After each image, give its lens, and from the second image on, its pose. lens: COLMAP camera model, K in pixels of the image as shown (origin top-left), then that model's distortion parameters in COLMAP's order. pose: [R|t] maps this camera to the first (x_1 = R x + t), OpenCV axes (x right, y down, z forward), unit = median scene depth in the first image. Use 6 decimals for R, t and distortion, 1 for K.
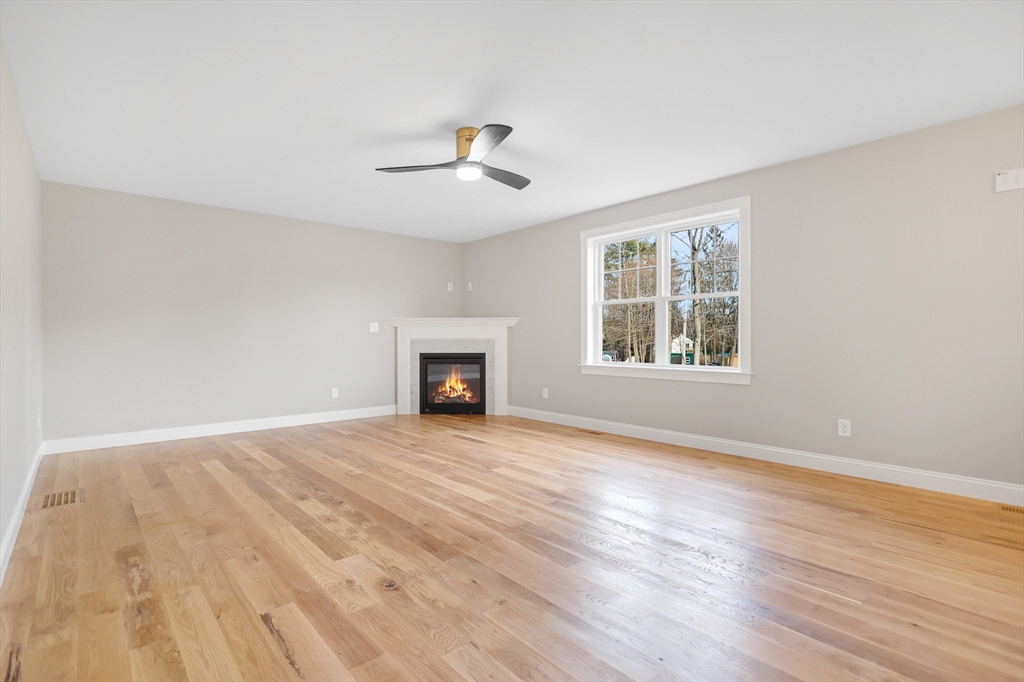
lens RADIAL K [[488.3, 0, 494.8], [0, 488.3, 332.4], [0, 0, 1]] dist [0.003965, -0.000126]
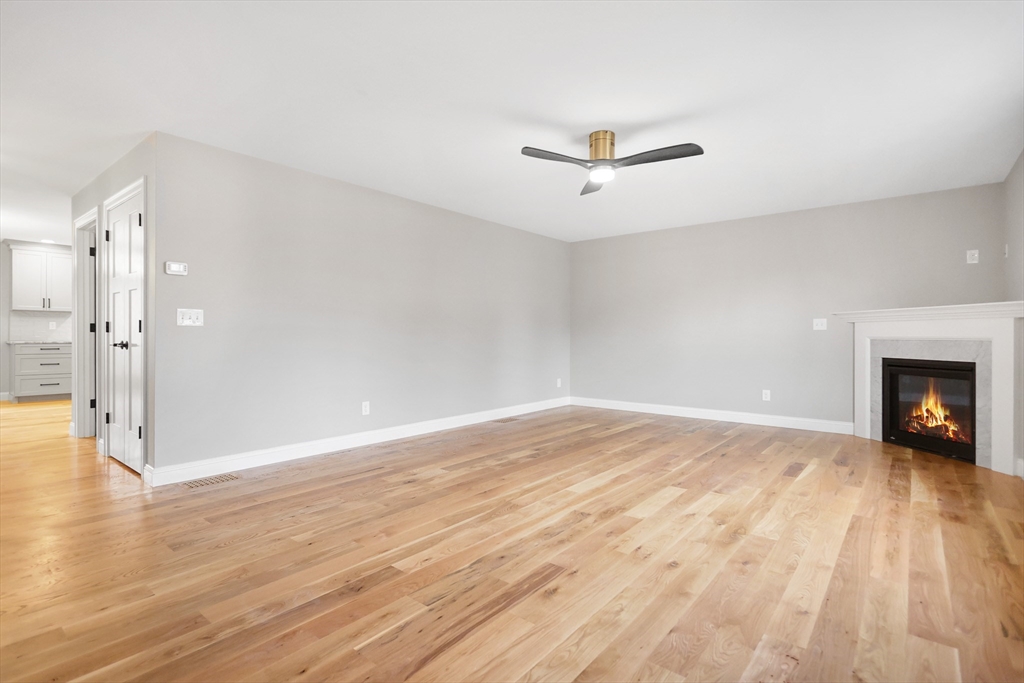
lens RADIAL K [[494.4, 0, 507.3], [0, 494.4, 341.0], [0, 0, 1]] dist [-0.016069, 0.000094]
pose [[0.171498, 0.013247, -0.985095, 0.789680], [0.005154, 0.999884, 0.014343, 0.006307], [0.985171, -0.007537, 0.171410, 0.546183]]
